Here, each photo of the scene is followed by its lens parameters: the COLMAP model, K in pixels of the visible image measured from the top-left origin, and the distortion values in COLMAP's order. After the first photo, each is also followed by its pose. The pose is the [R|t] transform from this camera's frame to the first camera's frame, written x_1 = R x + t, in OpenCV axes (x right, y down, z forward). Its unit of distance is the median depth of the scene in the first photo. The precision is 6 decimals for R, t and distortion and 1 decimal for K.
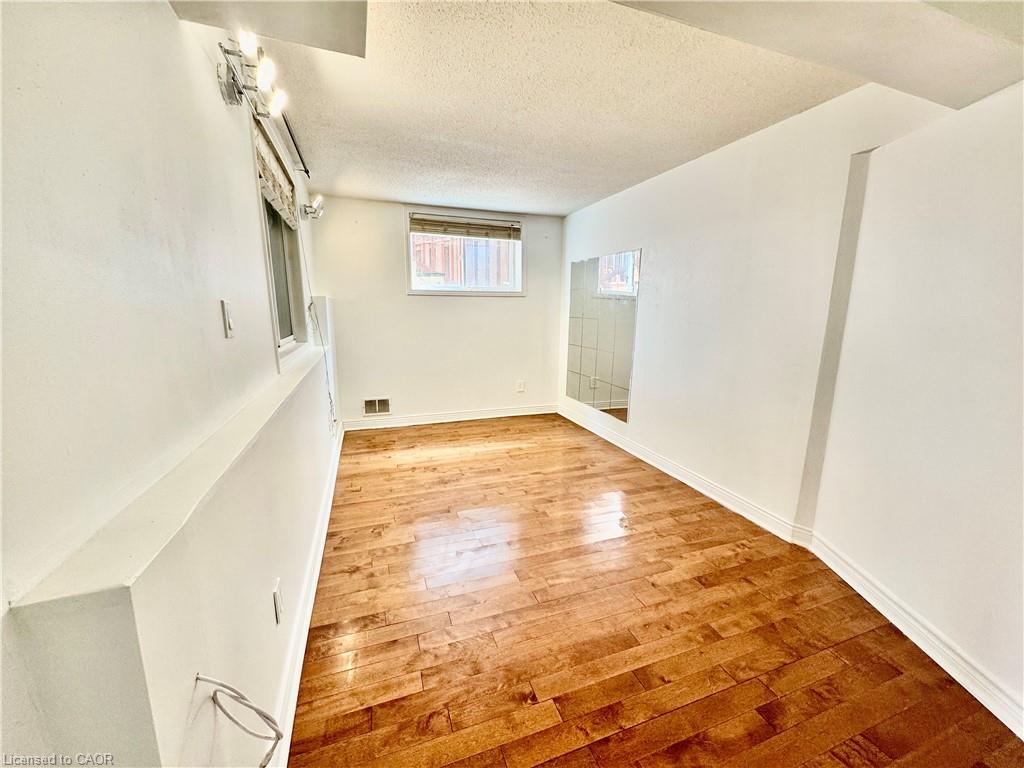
lens RADIAL K [[403.9, 0, 512.3], [0, 403.9, 387.9], [0, 0, 1]] dist [-0.006884, 0.001208]
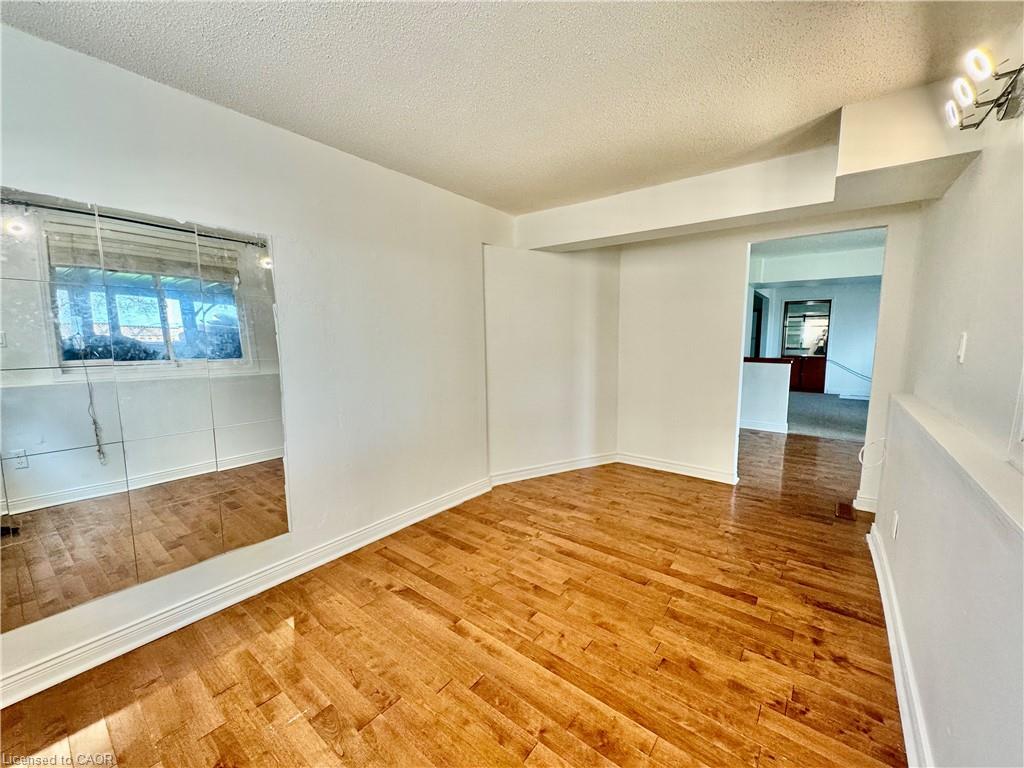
lens RADIAL K [[403.9, 0, 512.3], [0, 403.9, 379.3], [0, 0, 1]] dist [-0.006884, 0.001208]
pose [[-0.526686, -0.101572, 0.843970, -0.495985], [0.161878, 0.962683, 0.216881, -0.277977], [-0.834504, 0.250848, -0.490589, 1.337952]]
